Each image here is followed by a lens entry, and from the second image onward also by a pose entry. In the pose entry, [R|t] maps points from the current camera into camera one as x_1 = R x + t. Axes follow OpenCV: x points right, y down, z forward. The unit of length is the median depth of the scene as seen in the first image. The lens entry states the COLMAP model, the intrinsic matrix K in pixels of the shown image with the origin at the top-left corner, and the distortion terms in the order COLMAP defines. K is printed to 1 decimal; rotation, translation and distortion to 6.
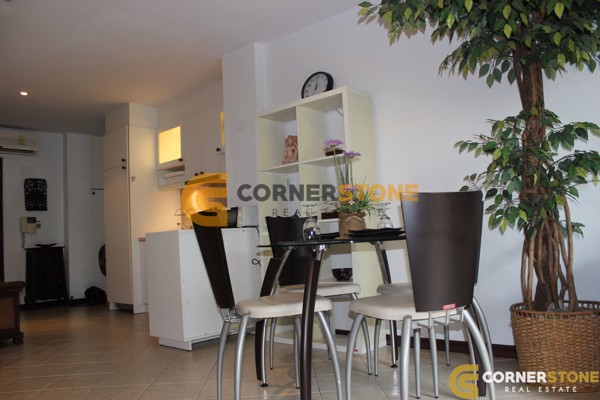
lens RADIAL K [[497.1, 0, 302.8], [0, 497.1, 207.3], [0, 0, 1]] dist [-0.166580, 0.139055]
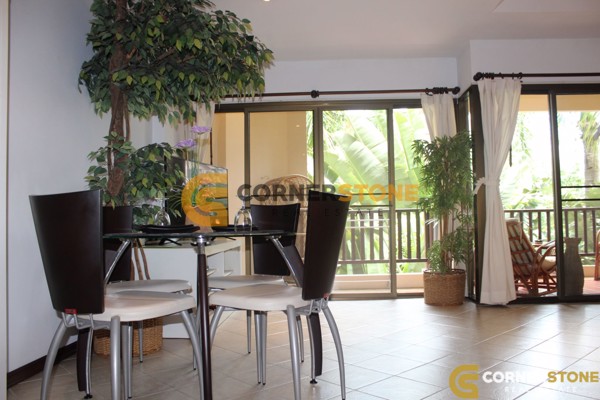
lens RADIAL K [[497.1, 0, 302.8], [0, 497.1, 207.3], [0, 0, 1]] dist [-0.166580, 0.139055]
pose [[-0.638026, 0.088544, 0.764907, -0.484867], [-0.001141, 0.993257, -0.115929, 0.078791], [-0.770014, -0.074839, -0.633623, 0.891282]]
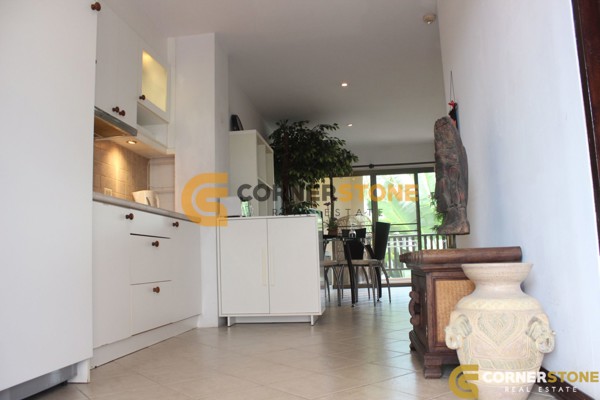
lens RADIAL K [[497.1, 0, 302.8], [0, 497.1, 207.3], [0, 0, 1]] dist [-0.166580, 0.139055]
pose [[-0.581634, 0.157194, 0.798118, -1.089437], [0.009248, 0.982365, -0.186743, 0.221946], [-0.813398, -0.101235, -0.572831, 1.555642]]
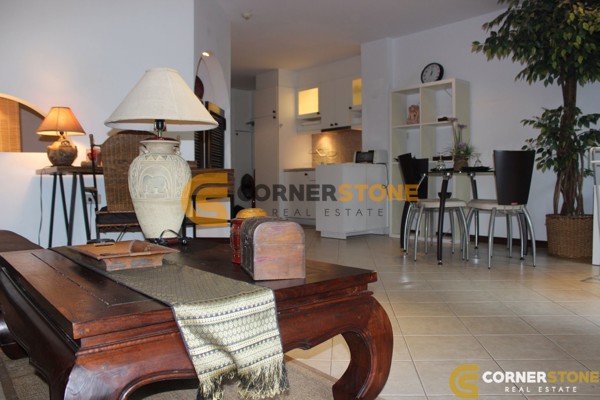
lens RADIAL K [[497.1, 0, 302.8], [0, 497.1, 207.3], [0, 0, 1]] dist [-0.166580, 0.139055]
pose [[0.991215, 0.049540, -0.122632, -0.155901], [-0.034521, 0.991966, 0.121702, -0.004292], [0.127676, -0.116399, 0.984962, -0.547951]]
